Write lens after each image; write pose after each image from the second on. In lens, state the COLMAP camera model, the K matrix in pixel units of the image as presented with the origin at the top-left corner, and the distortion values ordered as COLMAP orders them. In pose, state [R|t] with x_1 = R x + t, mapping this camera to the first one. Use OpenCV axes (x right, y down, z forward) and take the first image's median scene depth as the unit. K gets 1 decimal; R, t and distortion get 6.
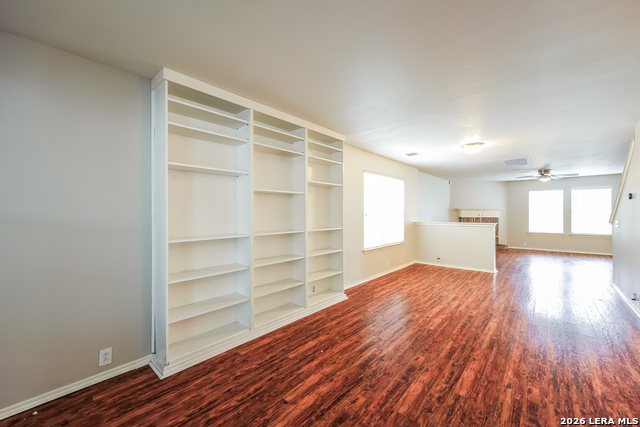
lens RADIAL K [[258.8, 0, 319.6], [0, 258.8, 213.4], [0, 0, 1]] dist [-0.004422, -0.000054]
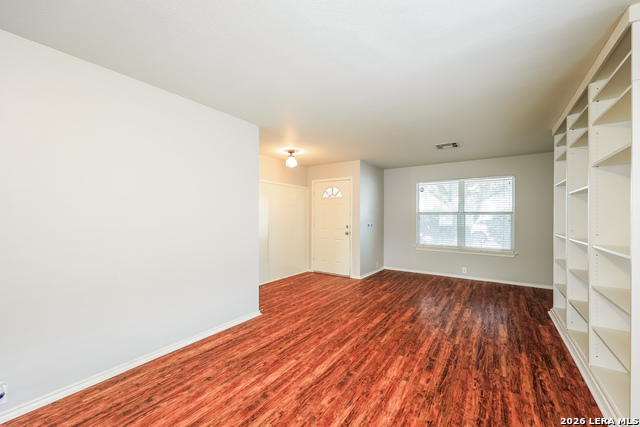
lens RADIAL K [[258.8, 0, 320.3], [0, 258.8, 215.1], [0, 0, 1]] dist [-0.004422, -0.000054]
pose [[-0.992425, 0.000705, -0.122849, 0.878198], [0.000787, 0.999999, -0.000619, -0.006465], [0.122848, -0.000711, -0.992425, 1.989372]]
